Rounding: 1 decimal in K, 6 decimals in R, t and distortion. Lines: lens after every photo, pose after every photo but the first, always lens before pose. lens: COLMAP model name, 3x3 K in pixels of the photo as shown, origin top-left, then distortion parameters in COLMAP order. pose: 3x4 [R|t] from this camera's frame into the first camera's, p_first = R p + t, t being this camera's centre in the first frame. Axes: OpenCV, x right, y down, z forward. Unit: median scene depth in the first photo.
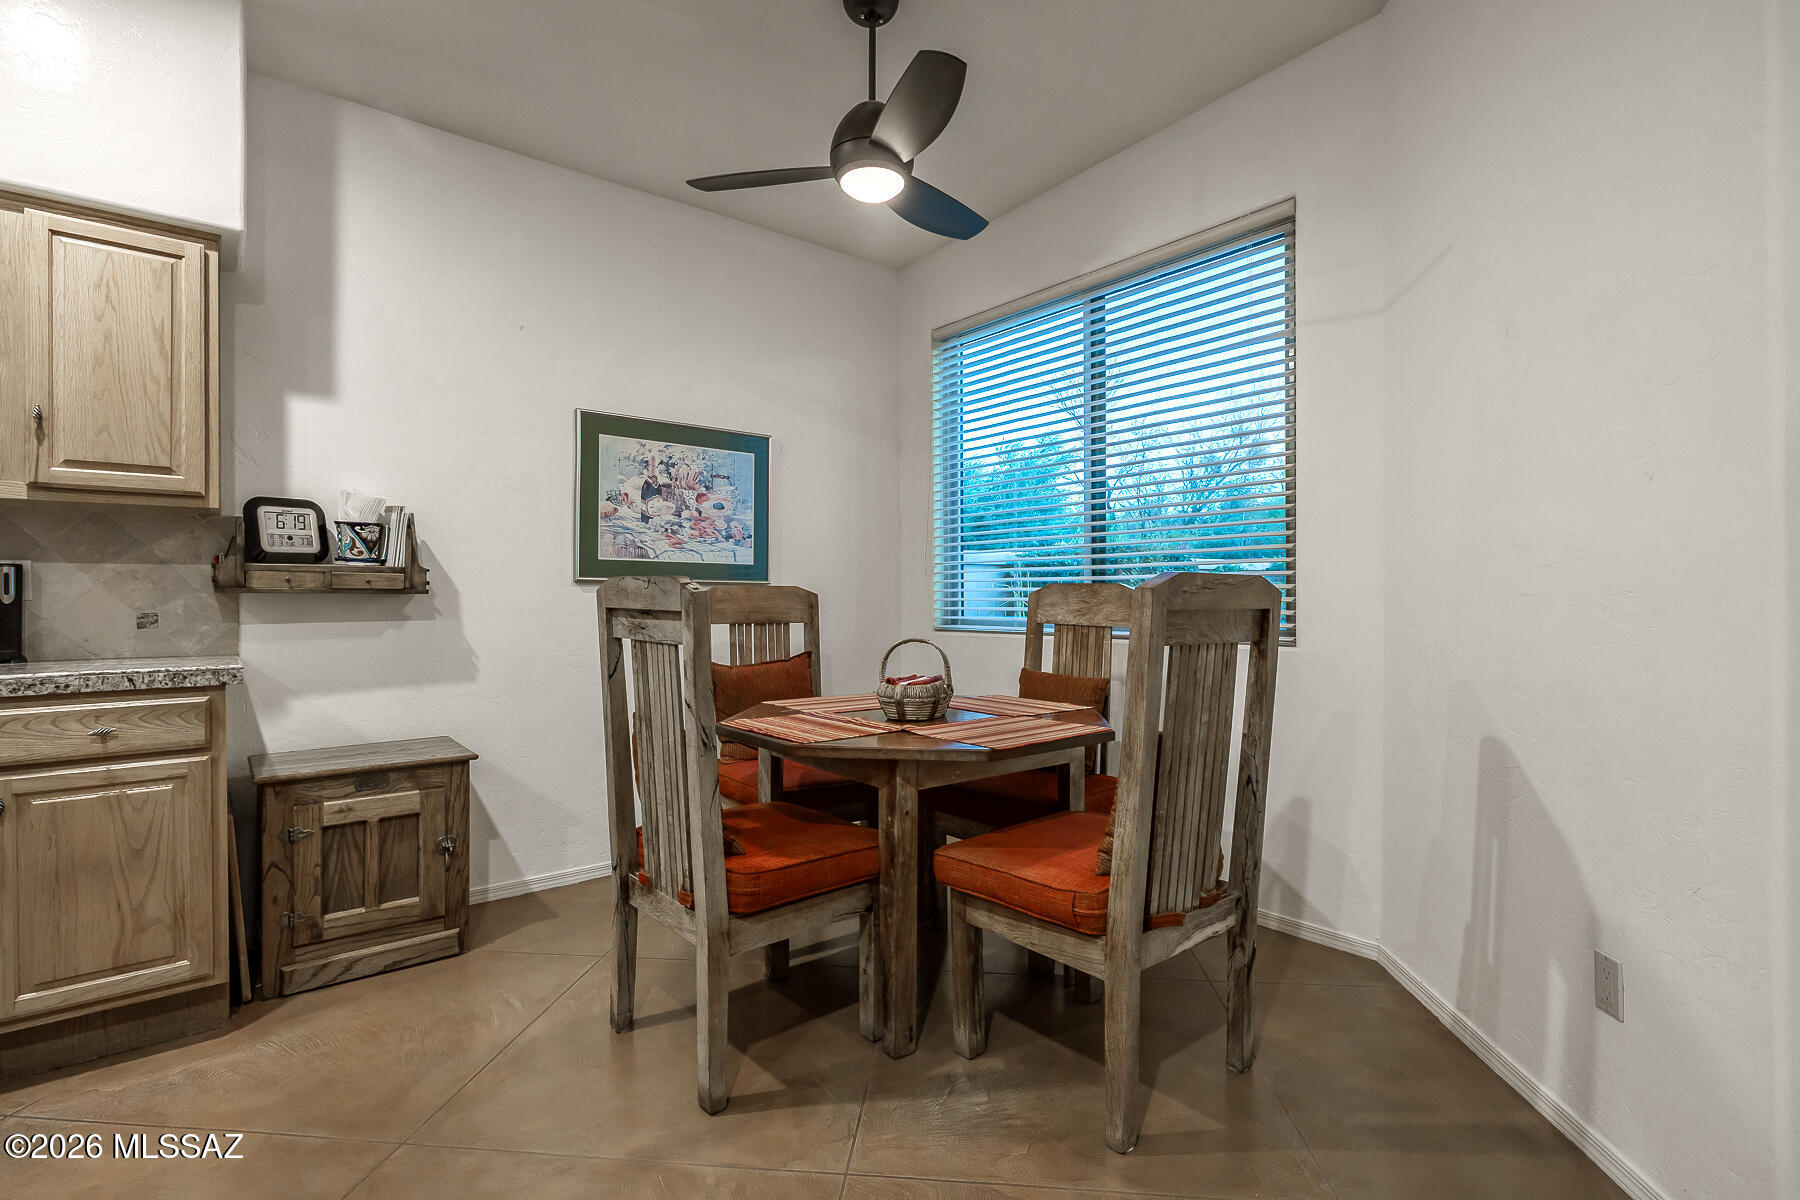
lens RADIAL K [[851.8, 0, 900.0], [0, 851.8, 600.0], [0, 0, 1]] dist [-0.003790, -0.000041]
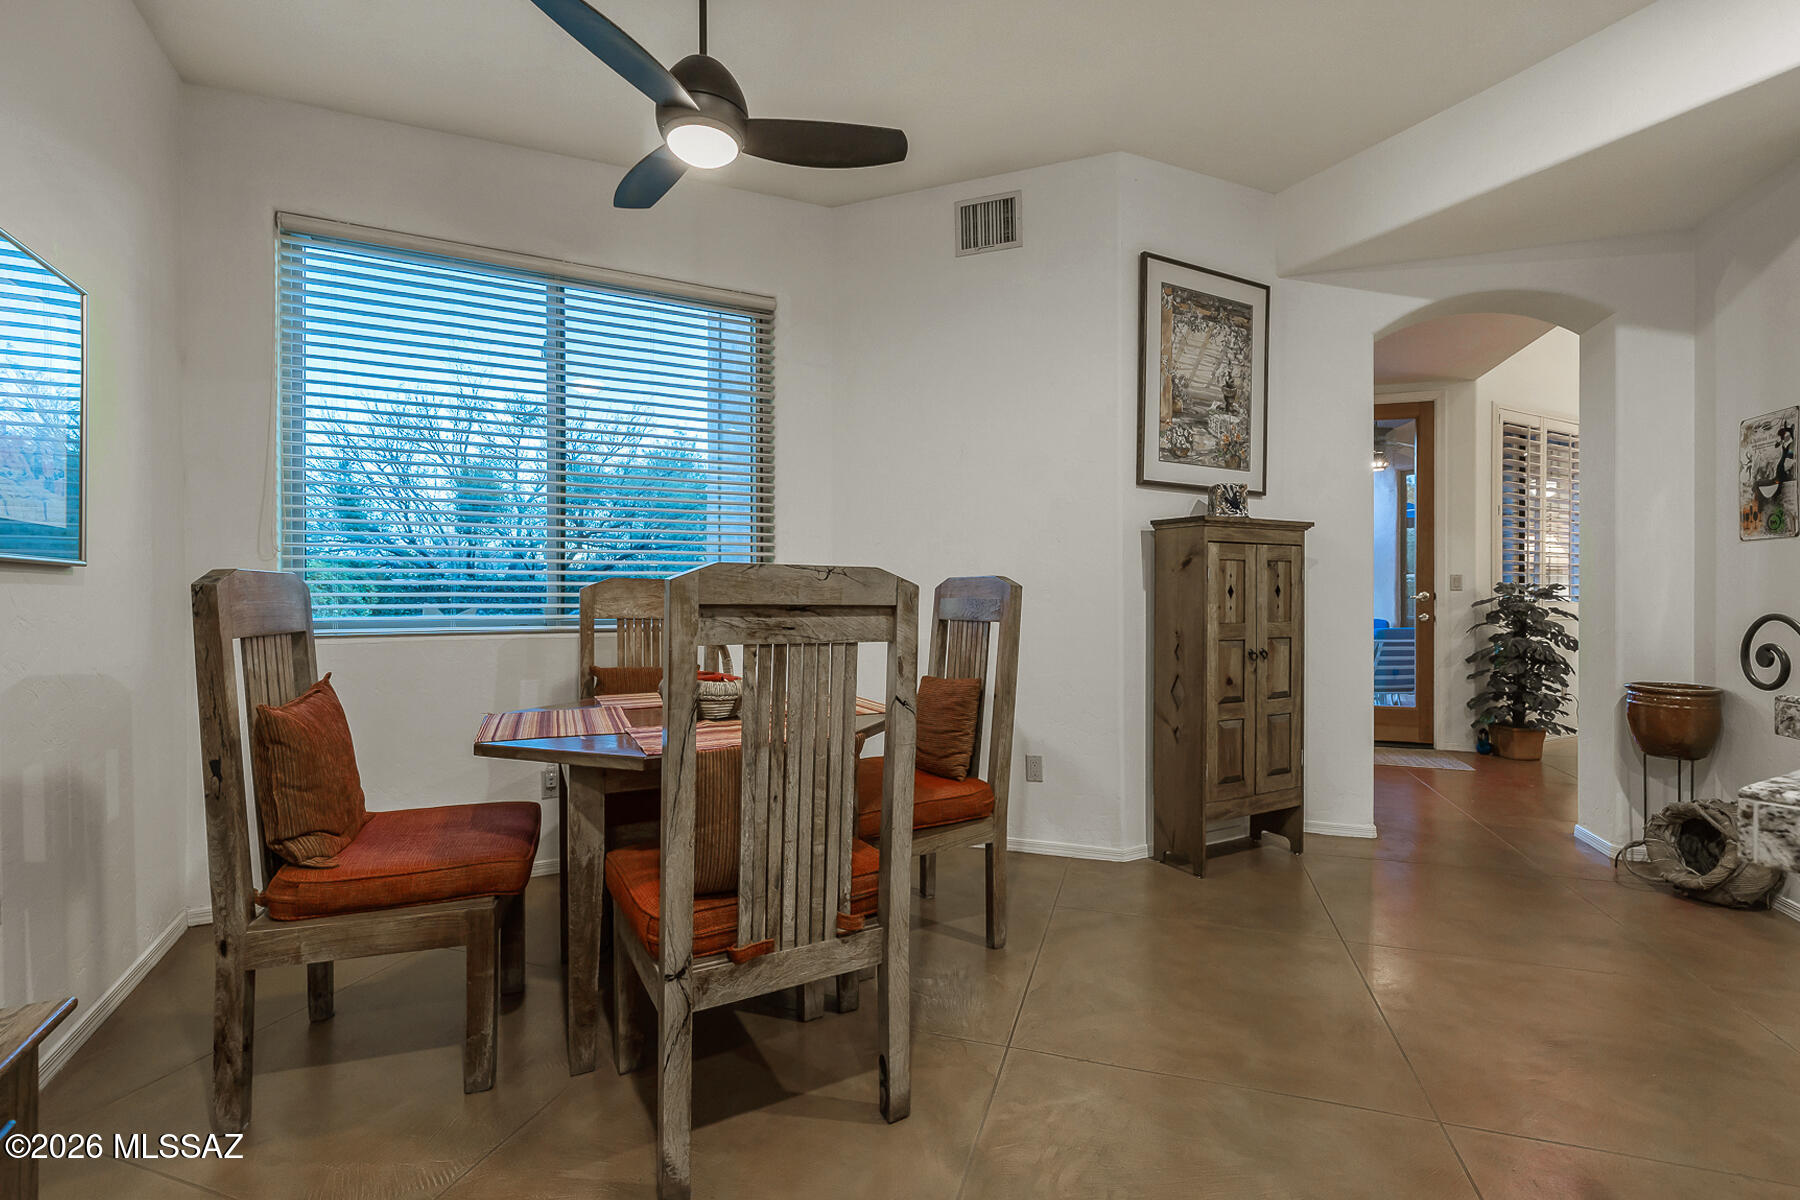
lens RADIAL K [[795.7, 0, 902.7], [0, 795.7, 593.1], [0, 0, 1]] dist [-0.001947, -0.000440]
pose [[0.196291, 0.000440, 0.980546, -0.775221], [0.003598, 0.999993, -0.001169, 0.000573], [-0.980539, 0.003758, 0.196288, 0.566374]]
